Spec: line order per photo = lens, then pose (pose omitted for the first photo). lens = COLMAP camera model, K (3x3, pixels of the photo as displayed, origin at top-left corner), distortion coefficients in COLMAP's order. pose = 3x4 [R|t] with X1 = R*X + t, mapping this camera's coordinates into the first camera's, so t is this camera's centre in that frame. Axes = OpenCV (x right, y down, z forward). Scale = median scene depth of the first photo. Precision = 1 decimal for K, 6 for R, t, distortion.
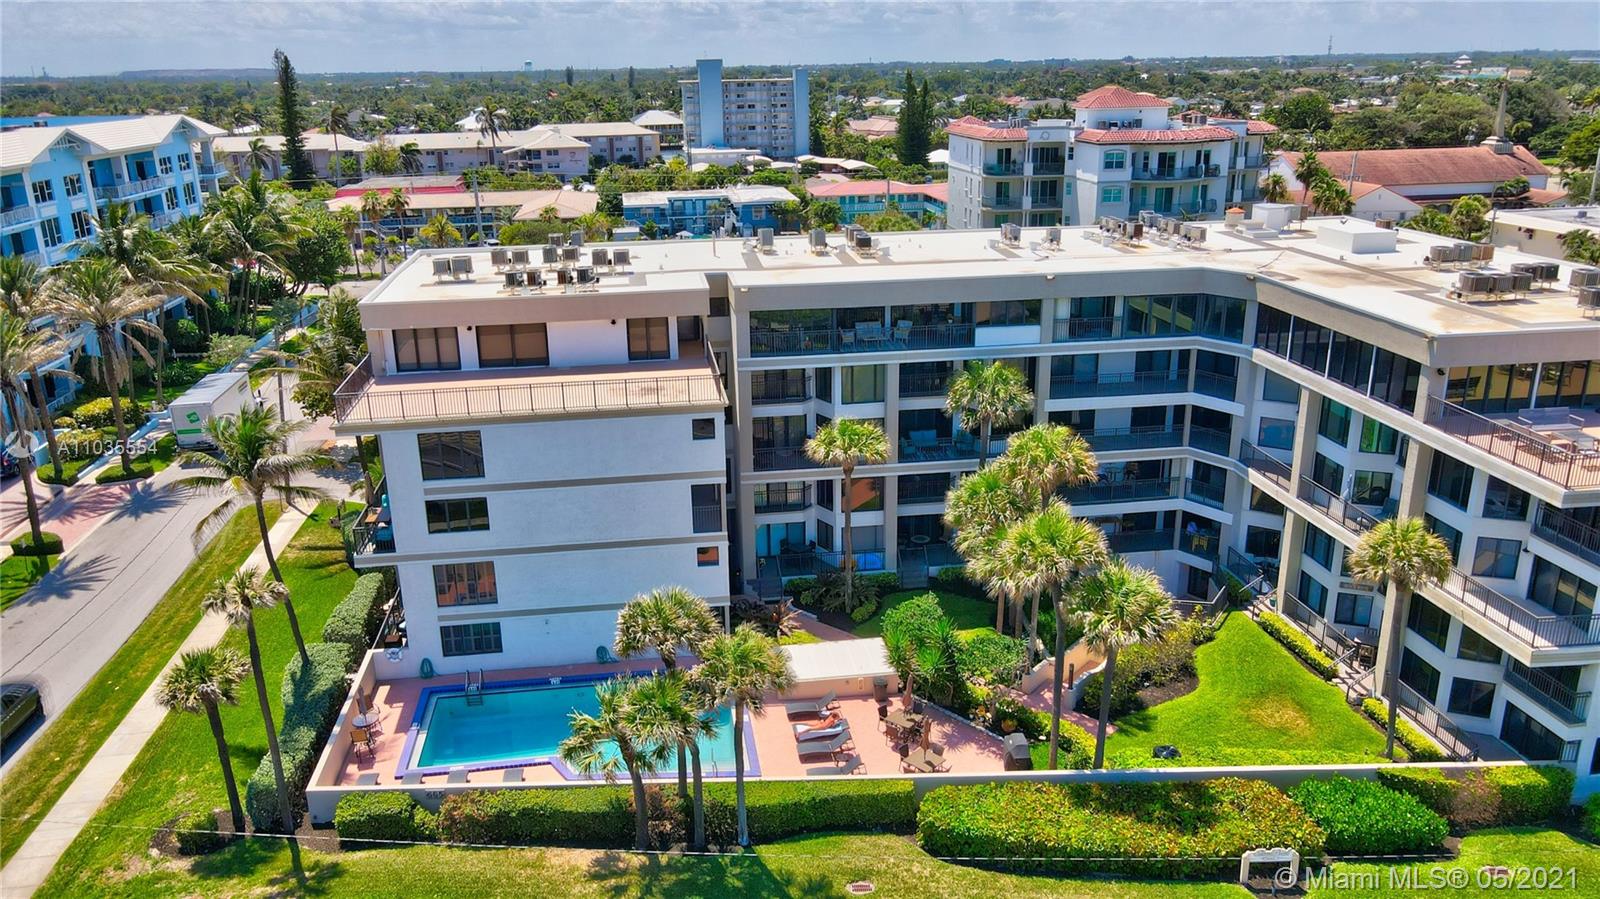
lens RADIAL K [[1187.3, 0, 784.5], [0, 1187.3, 456.9], [0, 0, 1]] dist [-0.009860, 0.038283]
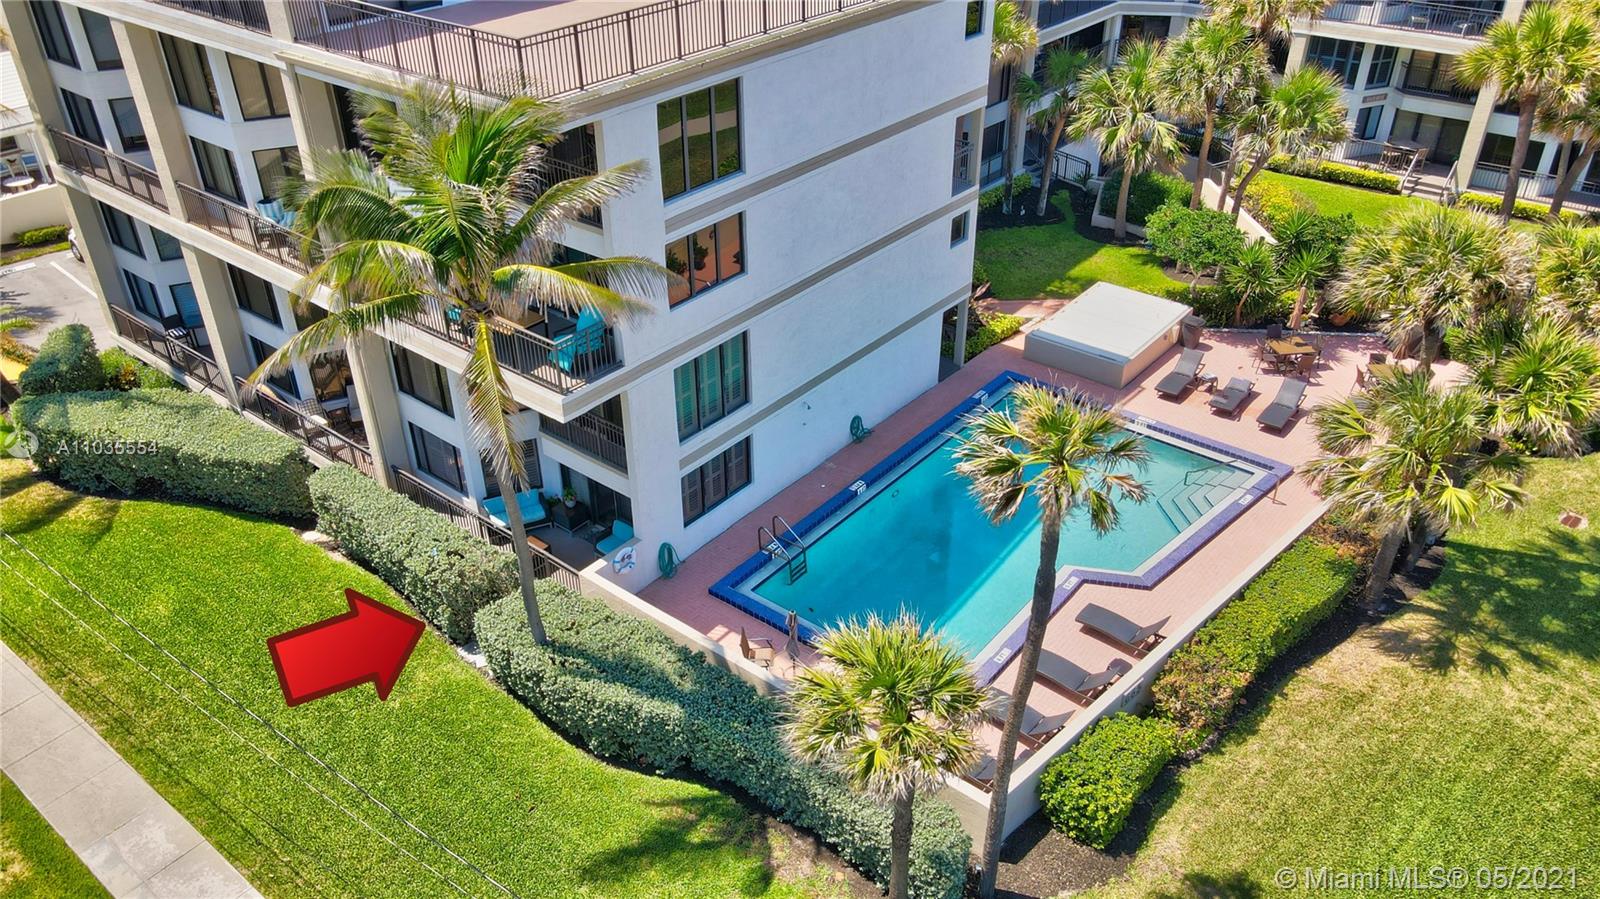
lens RADIAL K [[1187.3, 0, 793.5], [0, 1187.3, 458.5], [0, 0, 1]] dist [-0.009860, 0.038283]
pose [[0.724574, -0.362307, 0.586281, -0.559946], [0.211176, 0.926469, 0.311545, -0.022548], [-0.656046, -0.101929, 0.747806, 0.556433]]
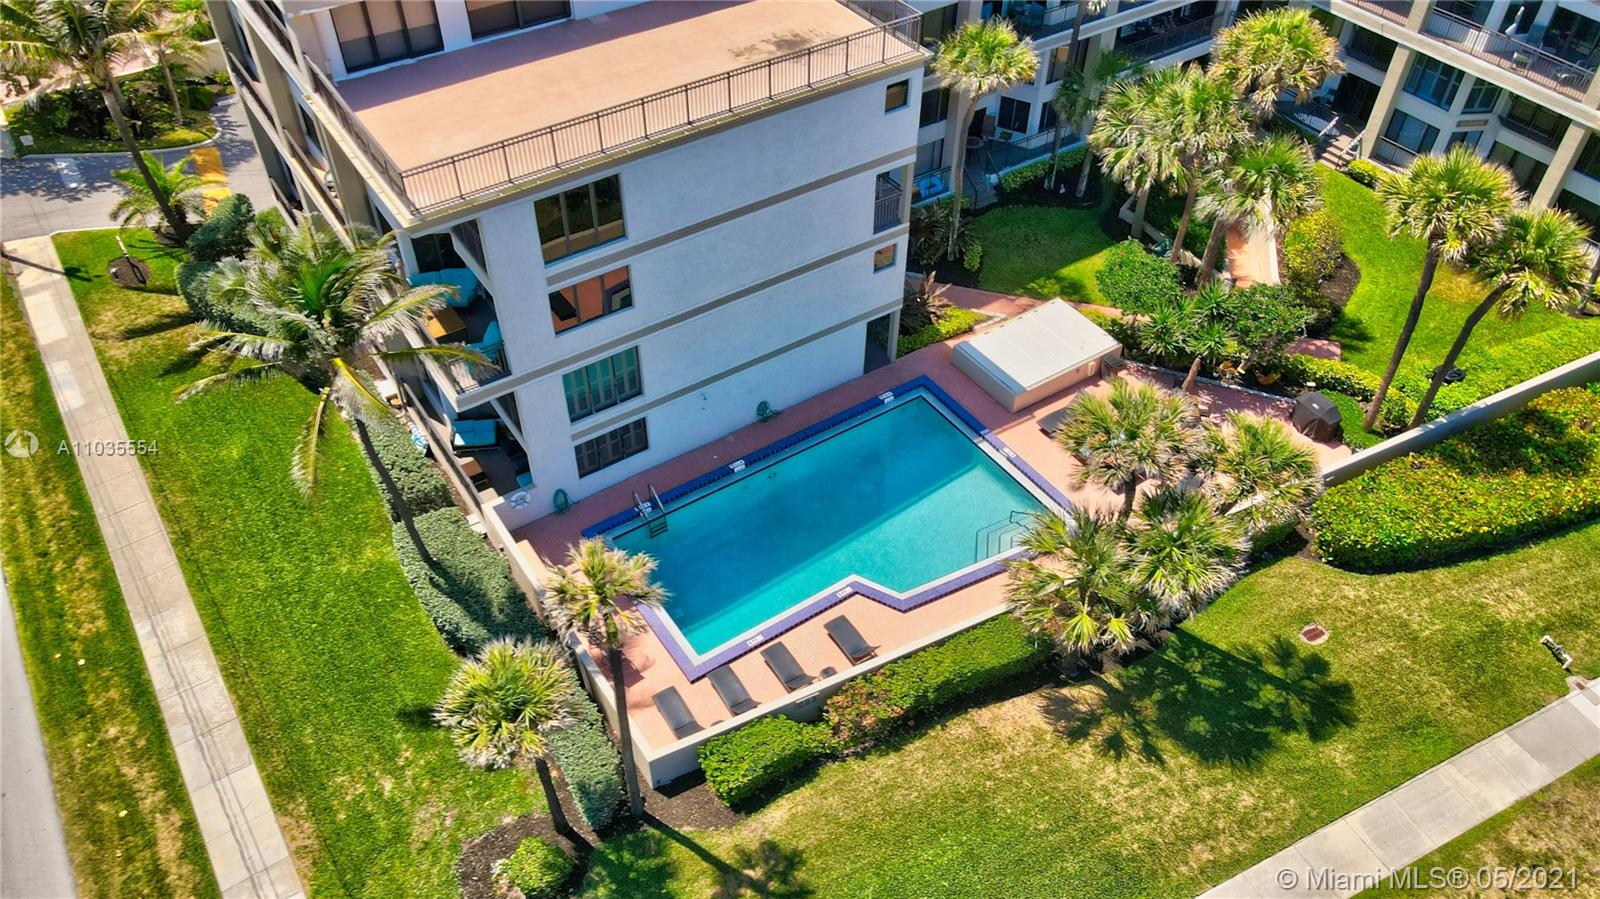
lens RADIAL K [[1187.3, 0, 793.3], [0, 1187.3, 454.2], [0, 0, 1]] dist [-0.009860, 0.038283]
pose [[0.896572, -0.294298, 0.330978, -0.404386], [0.120487, 0.881189, 0.457153, -0.160186], [-0.426194, -0.369992, 0.825509, 0.350865]]
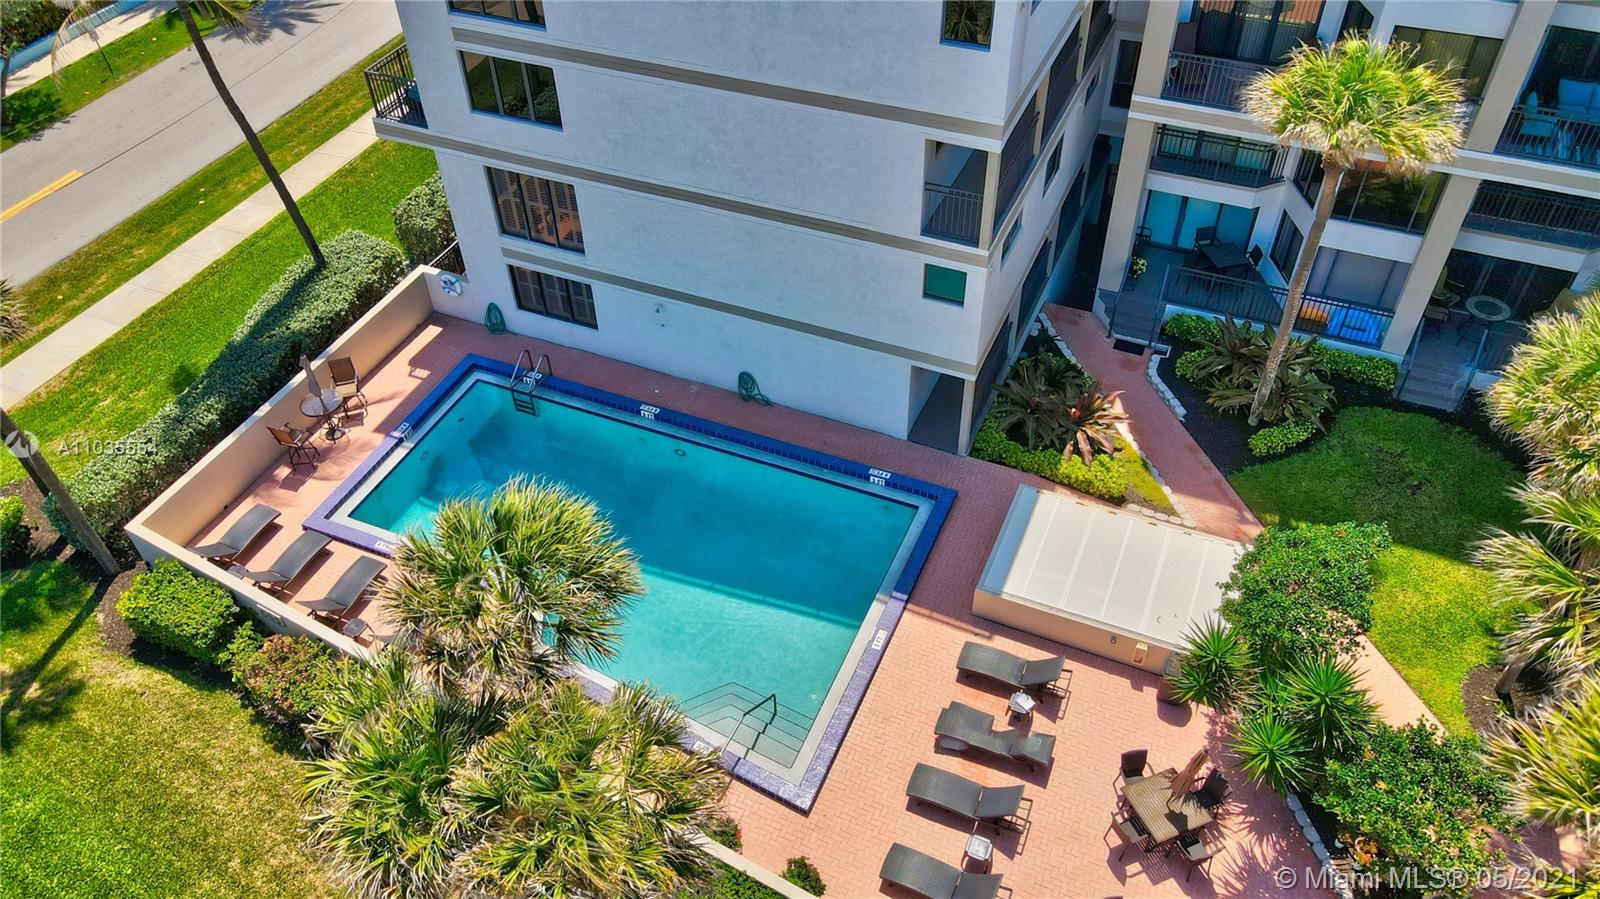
lens RADIAL K [[1187.3, 0, 782.9], [0, 1187.3, 458.1], [0, 0, 1]] dist [-0.009860, 0.038283]
pose [[0.854360, 0.356453, -0.378167, 0.089374], [-0.149232, 0.865320, 0.478488, -0.078929], [0.497794, -0.352366, 0.792489, 0.552697]]
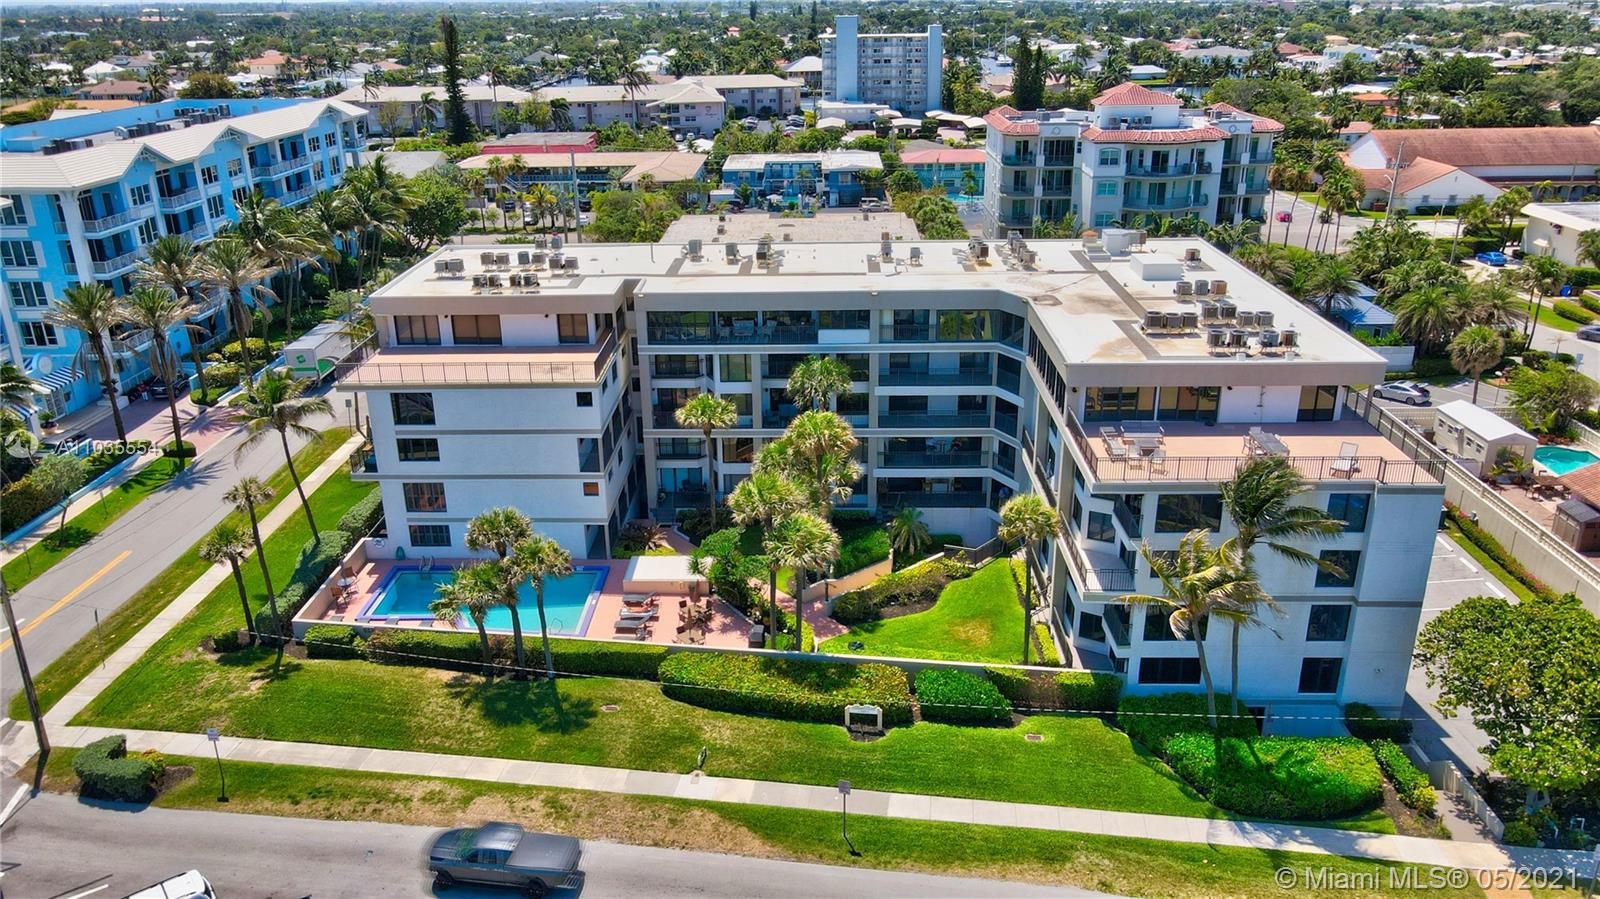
lens RADIAL K [[1187.3, 0, 783.6], [0, 1187.3, 456.5], [0, 0, 1]] dist [-0.009860, 0.038283]
pose [[0.987049, 0.060847, -0.148434, 0.367335], [-0.052497, 0.996845, 0.059536, -0.050466], [0.151588, -0.050973, 0.987129, -0.352944]]
